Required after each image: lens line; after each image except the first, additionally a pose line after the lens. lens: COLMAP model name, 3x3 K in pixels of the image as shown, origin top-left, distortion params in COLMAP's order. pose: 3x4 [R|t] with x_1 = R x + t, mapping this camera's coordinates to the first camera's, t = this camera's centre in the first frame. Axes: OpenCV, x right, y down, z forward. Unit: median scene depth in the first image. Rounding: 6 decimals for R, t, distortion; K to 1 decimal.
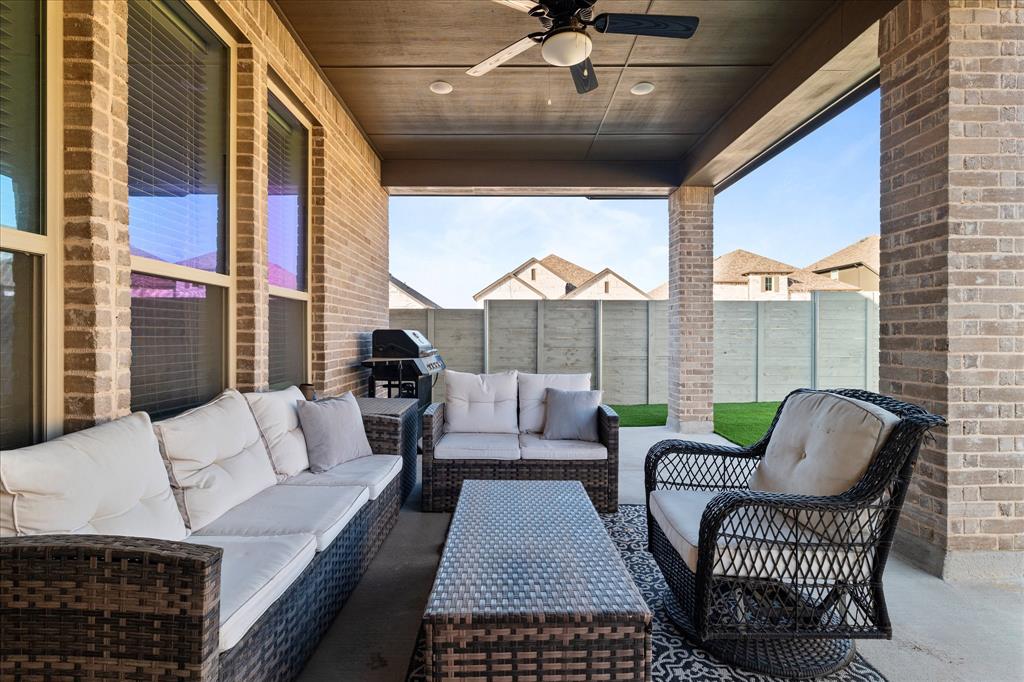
lens RADIAL K [[480.0, 0, 512.4], [0, 480.0, 338.6], [0, 0, 1]] dist [0.000945, 0.001860]
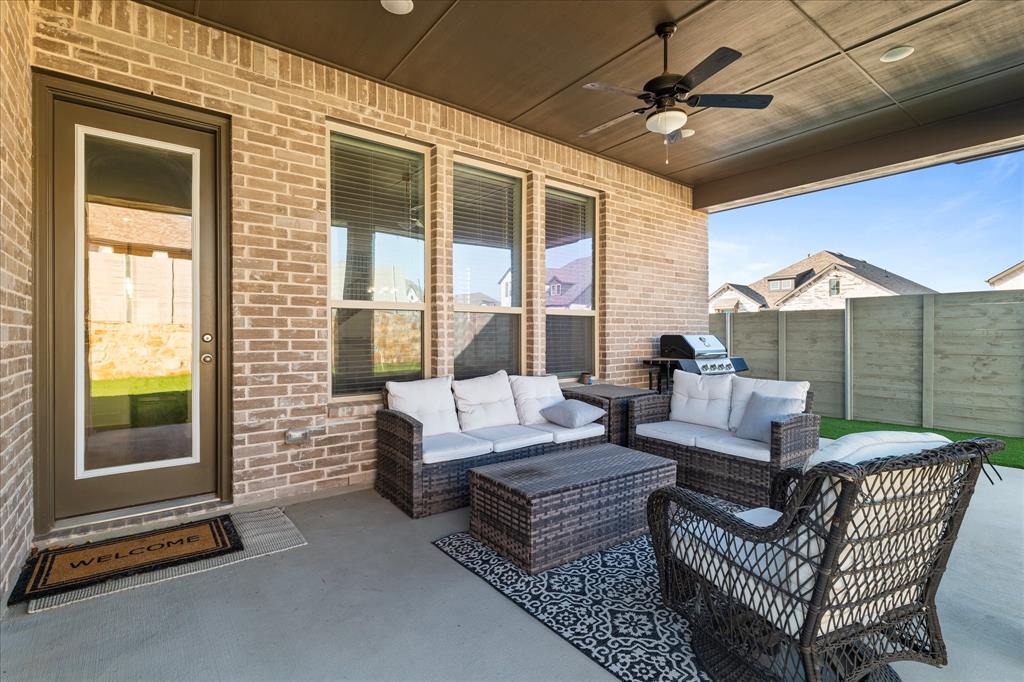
lens RADIAL K [[480.0, 0, 510.1], [0, 480.0, 340.1], [0, 0, 1]] dist [0.000945, 0.001860]
pose [[0.598665, 0.010154, -0.800935, 0.384741], [-0.004580, 0.999947, 0.009254, -0.012336], [0.800986, -0.001871, 0.598680, -0.044815]]
